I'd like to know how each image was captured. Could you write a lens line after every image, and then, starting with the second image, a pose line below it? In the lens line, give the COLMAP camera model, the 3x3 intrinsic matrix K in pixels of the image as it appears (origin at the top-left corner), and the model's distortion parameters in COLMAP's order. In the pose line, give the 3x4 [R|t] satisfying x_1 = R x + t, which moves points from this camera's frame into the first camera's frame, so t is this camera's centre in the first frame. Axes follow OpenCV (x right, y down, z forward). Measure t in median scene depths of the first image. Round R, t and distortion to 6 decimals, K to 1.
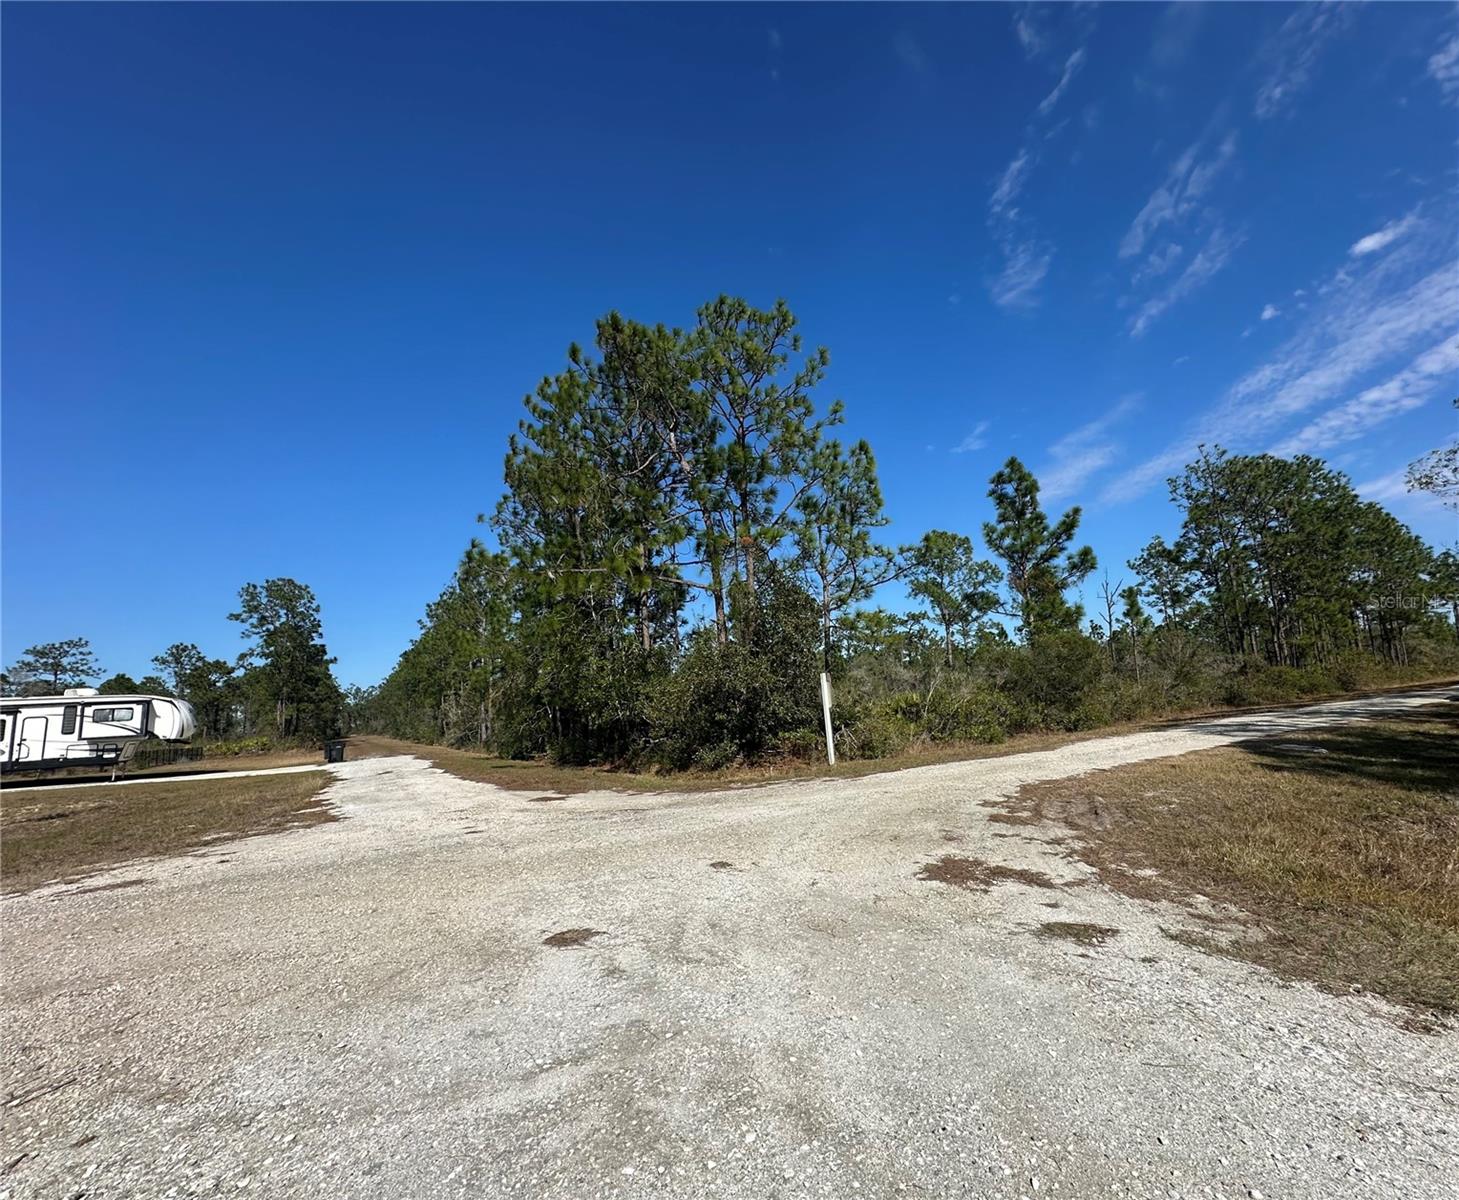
lens RADIAL K [[754.3, 0, 730.6], [0, 754.3, 595.9], [0, 0, 1]] dist [0.005986, -0.000440]
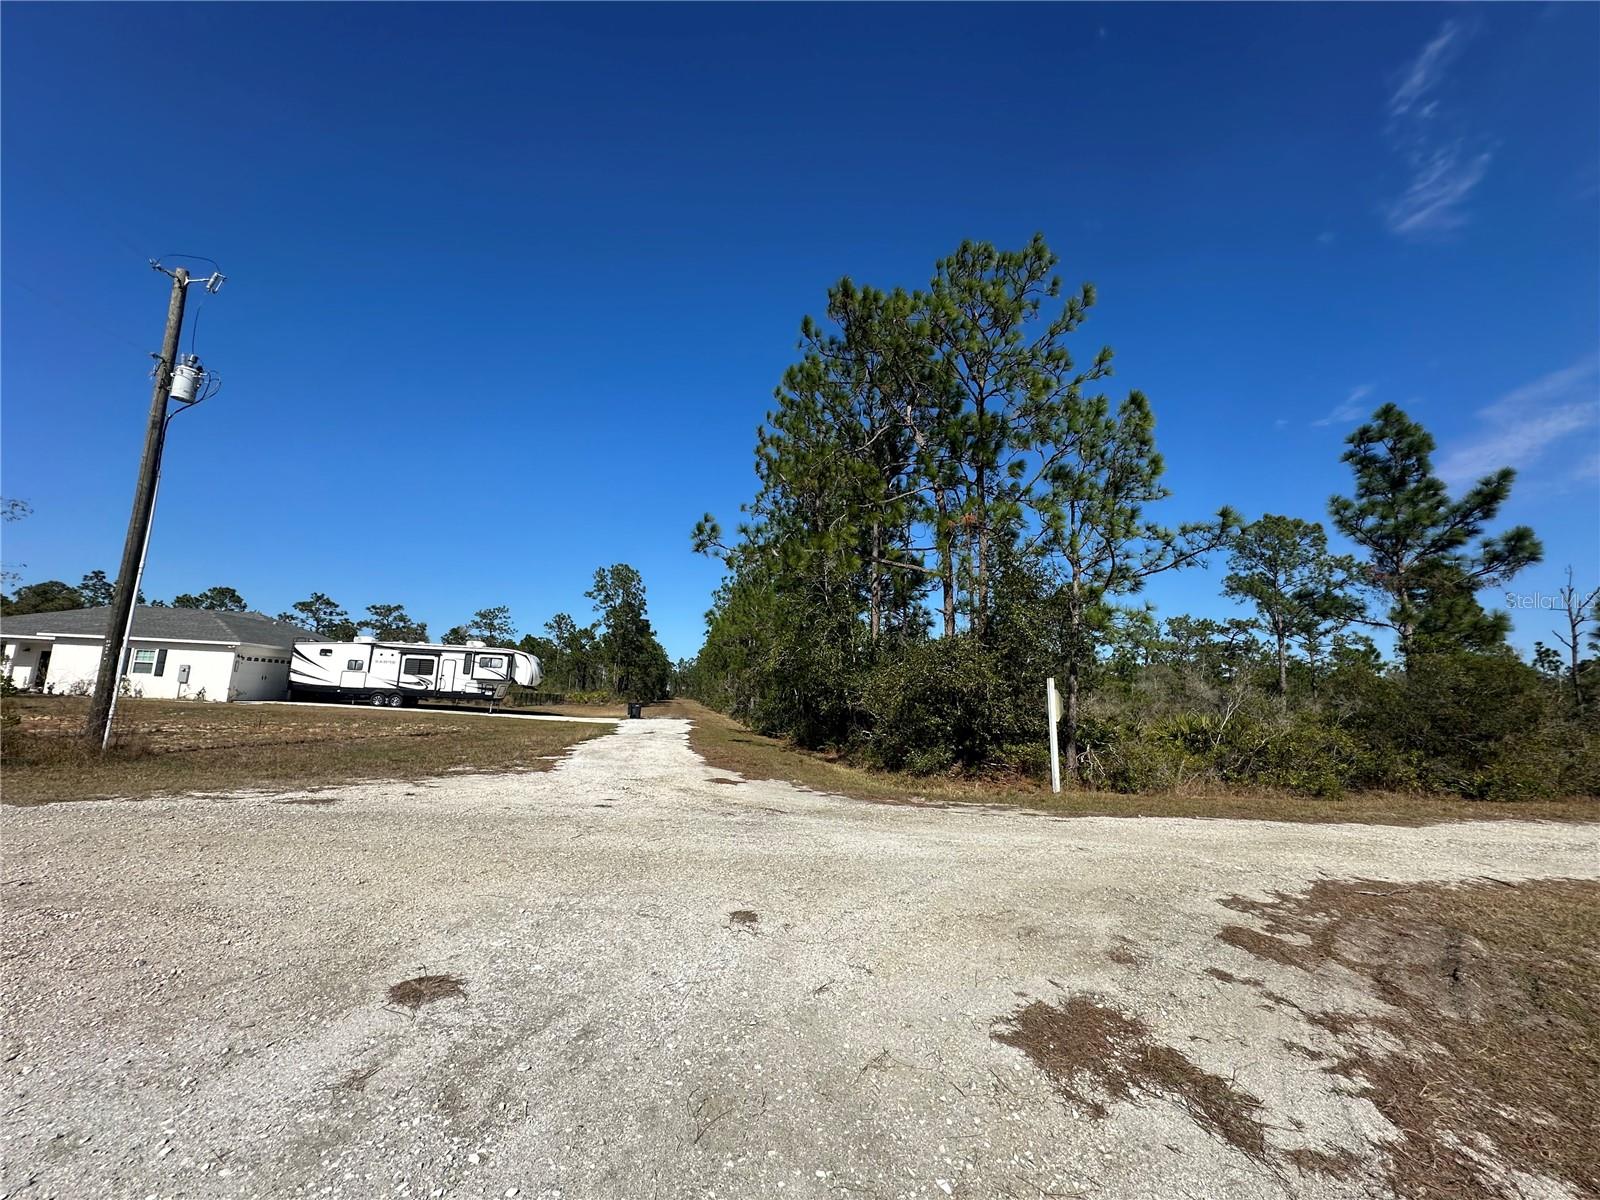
lens RADIAL K [[644.5, 0, 800.0], [0, 644.5, 600.0], [0, 0, 1]] dist [0.001762, -0.000008]
pose [[0.907304, 0.038767, -0.418685, 0.133026], [-0.039838, 0.999187, 0.006187, 0.020896], [0.418585, 0.011066, 0.908110, 0.211805]]
